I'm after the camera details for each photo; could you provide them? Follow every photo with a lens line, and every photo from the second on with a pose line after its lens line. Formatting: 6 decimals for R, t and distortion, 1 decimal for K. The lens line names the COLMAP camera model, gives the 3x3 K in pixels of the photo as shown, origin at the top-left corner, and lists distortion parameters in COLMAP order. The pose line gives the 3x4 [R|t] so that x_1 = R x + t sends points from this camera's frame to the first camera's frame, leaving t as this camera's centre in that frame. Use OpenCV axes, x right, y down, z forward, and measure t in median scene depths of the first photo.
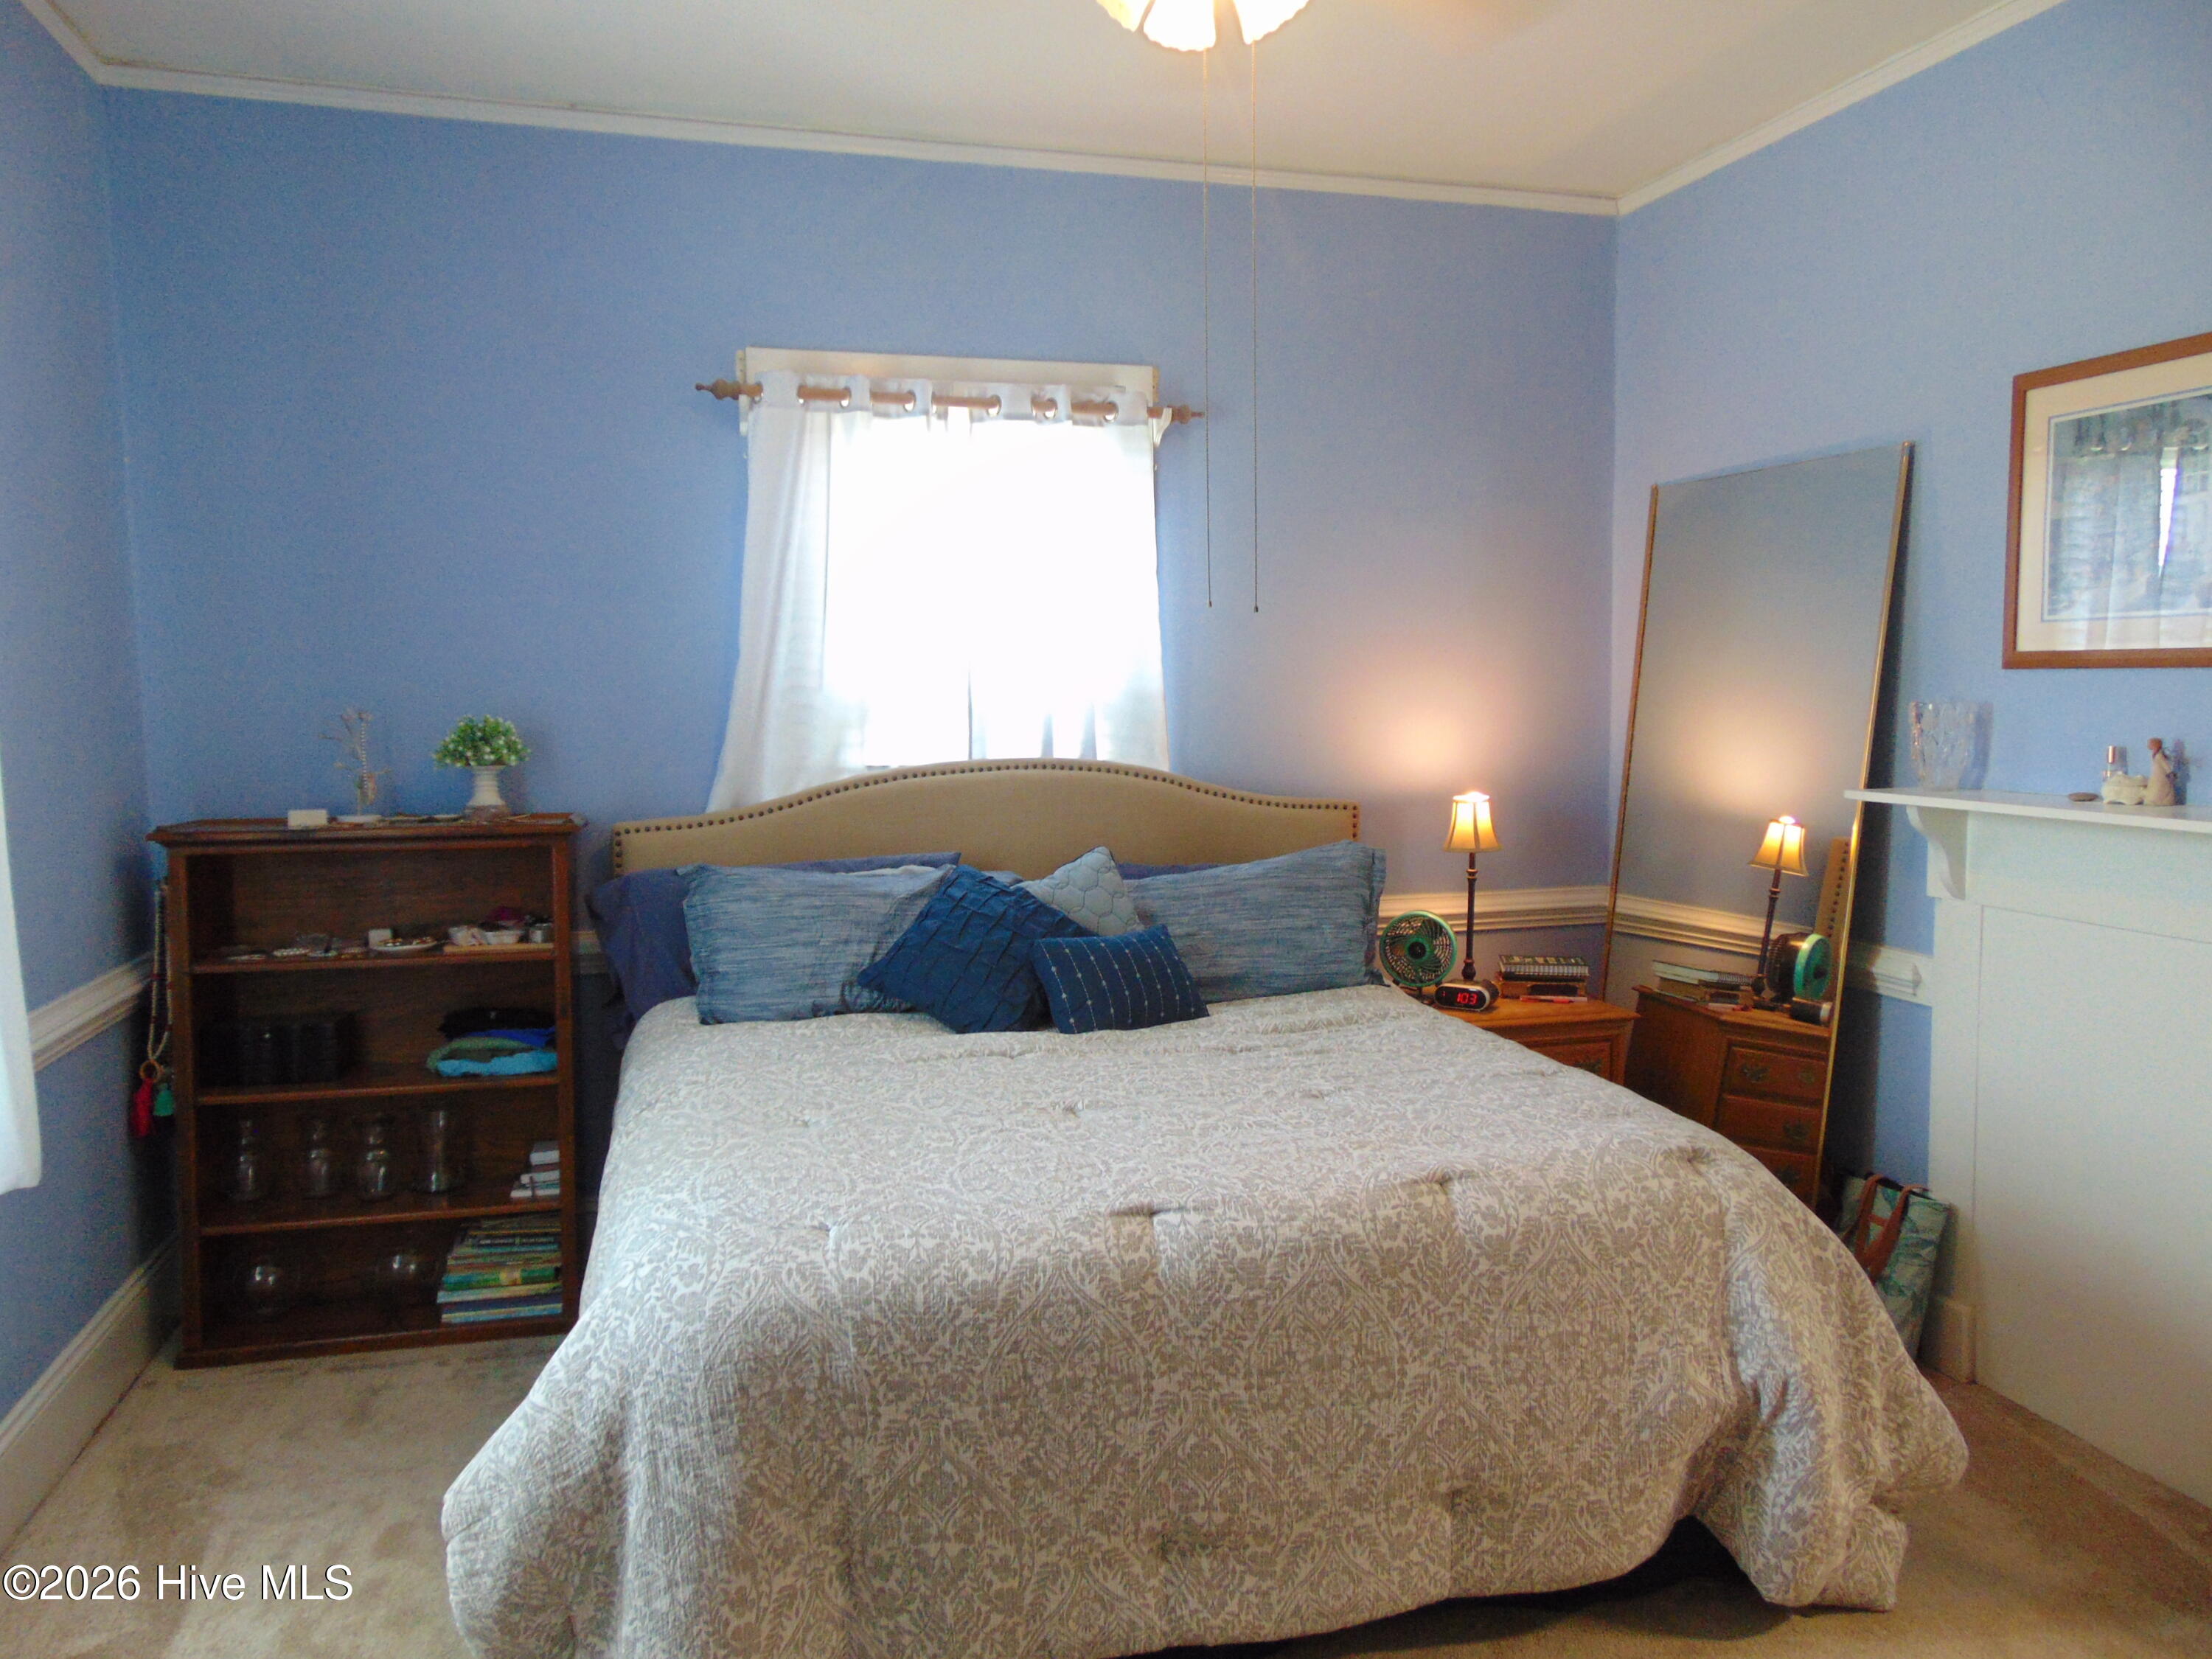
lens RADIAL K [[1634.9, 0, 1084.2], [0, 1634.9, 830.8], [0, 0, 1]] dist [-0.030773, 0.022555]
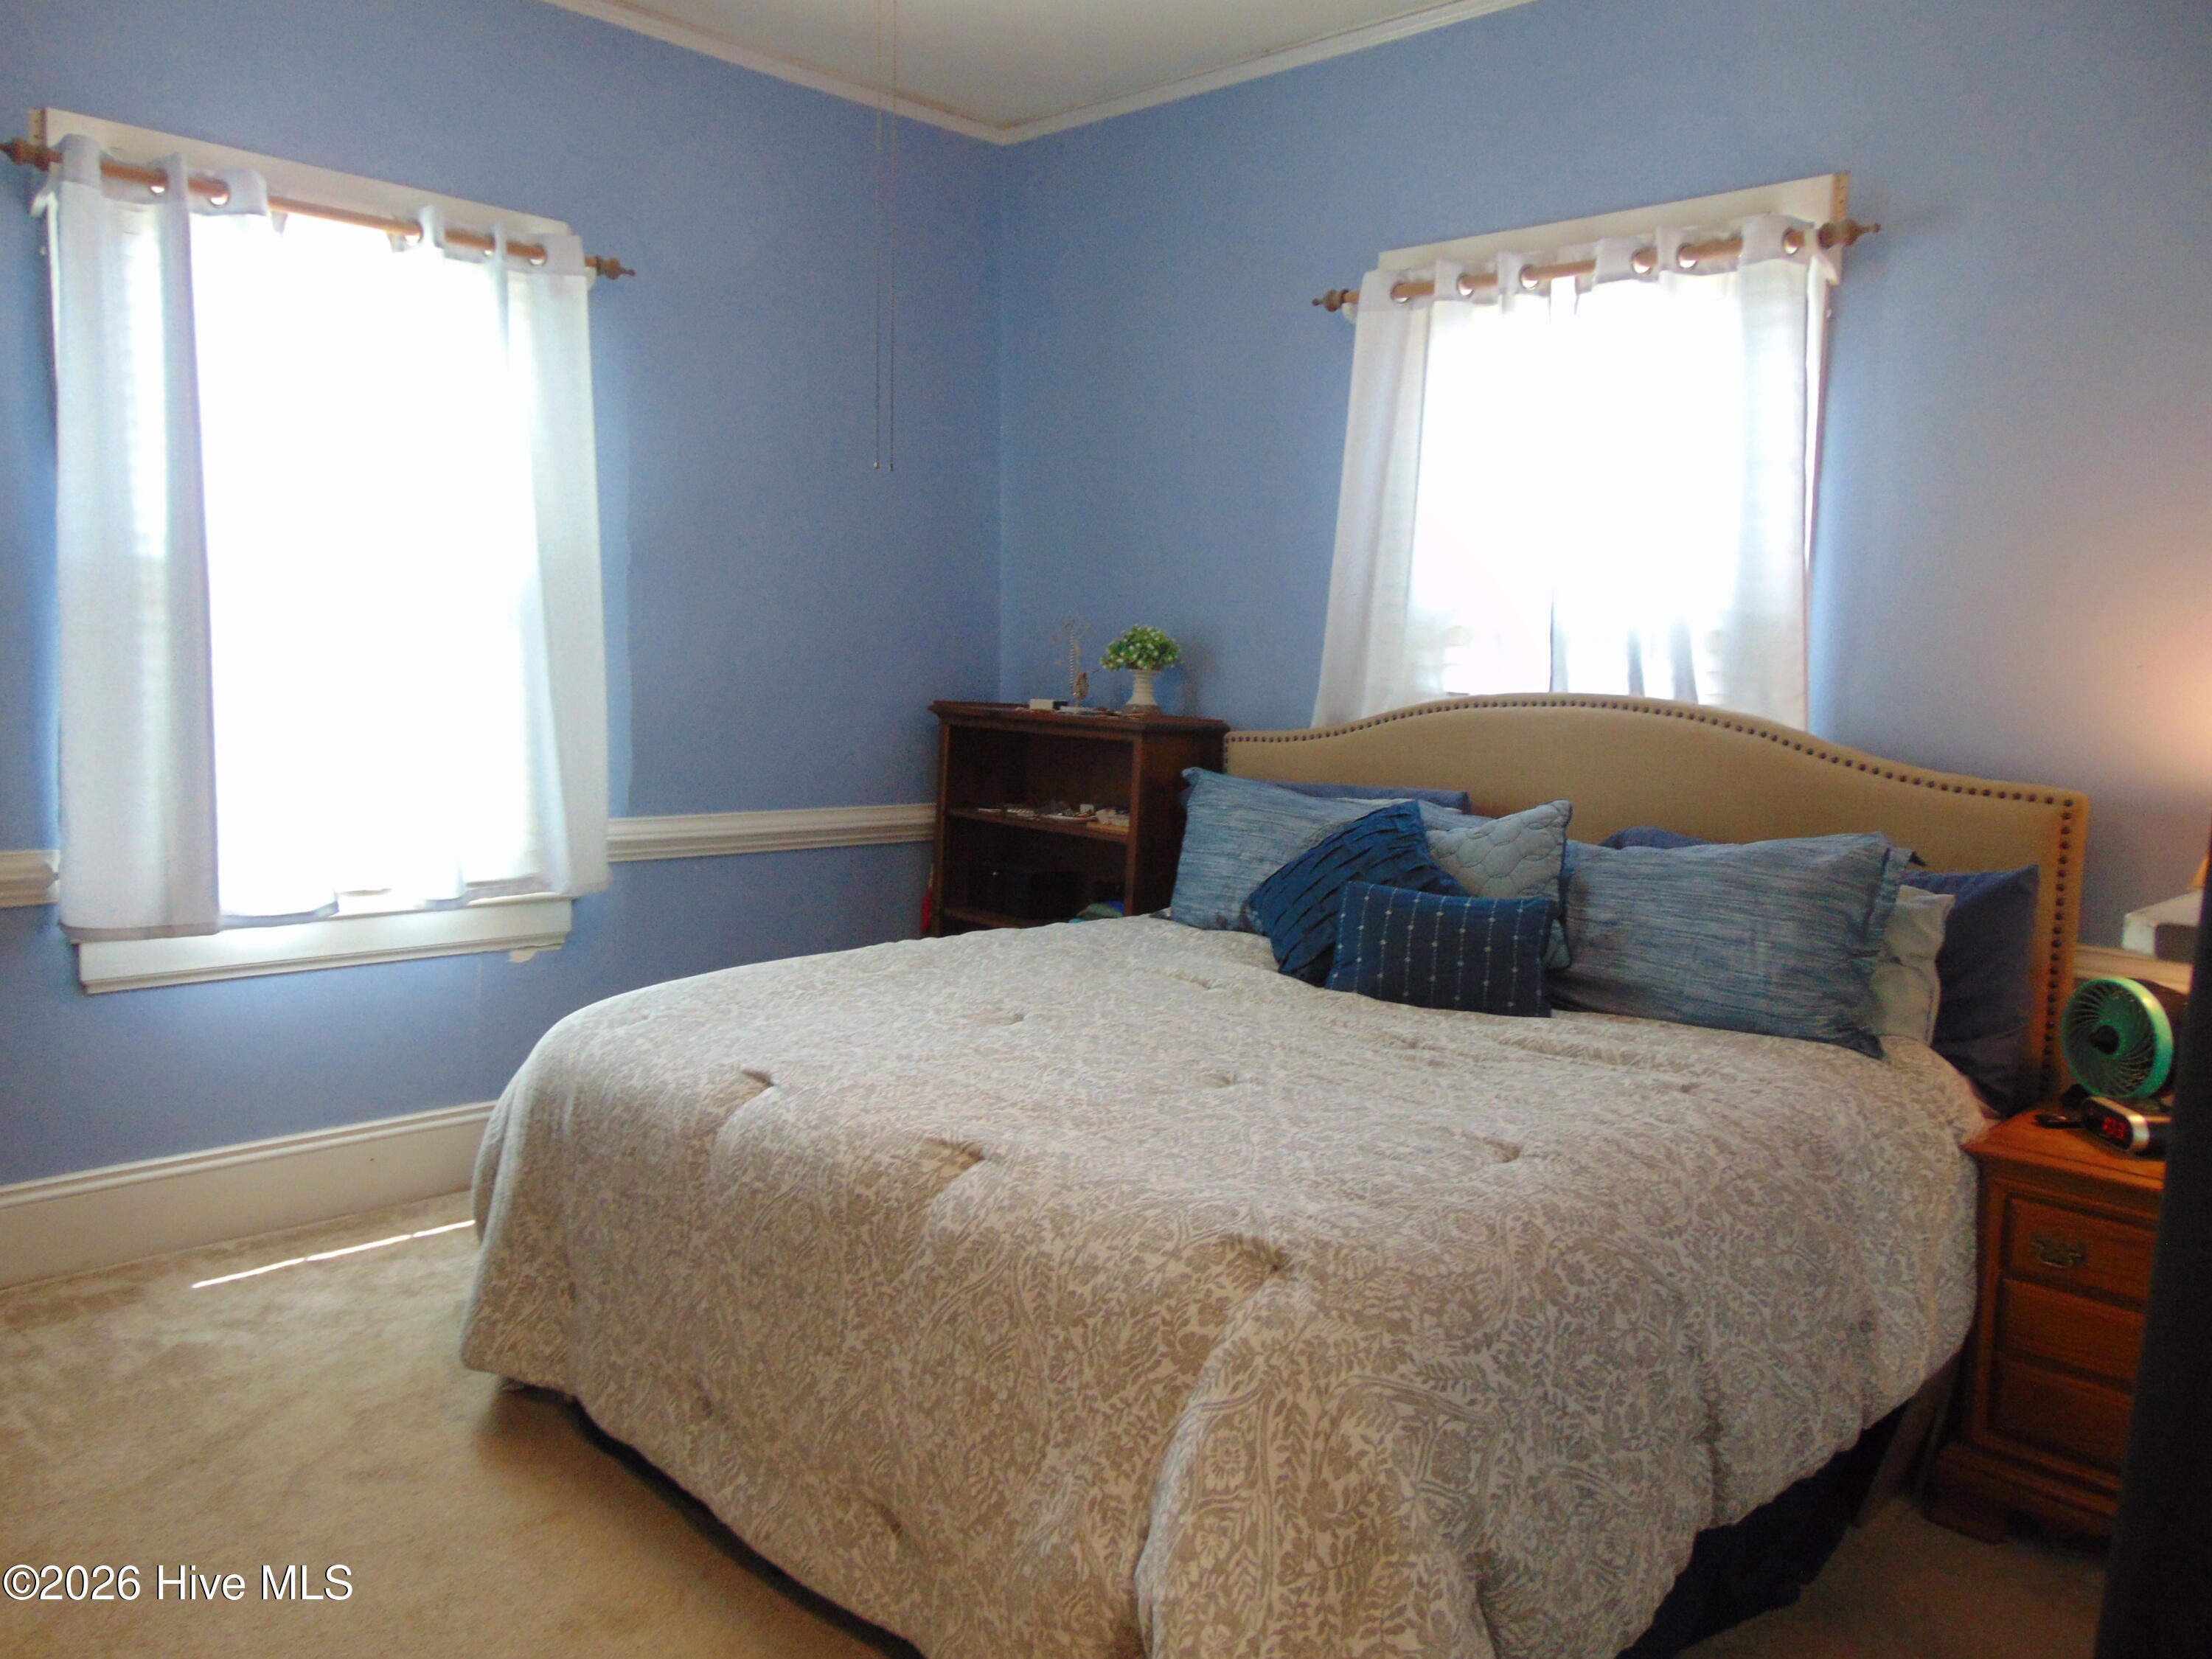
lens RADIAL K [[1654.6, 0, 1140.0], [0, 1654.6, 822.8], [0, 0, 1]] dist [-0.061214, 0.111506]
pose [[0.503613, 0.113304, -0.856467, 0.627427], [-0.111220, 0.991616, 0.065784, -0.009623], [0.856740, 0.062126, 0.511993, 0.420253]]
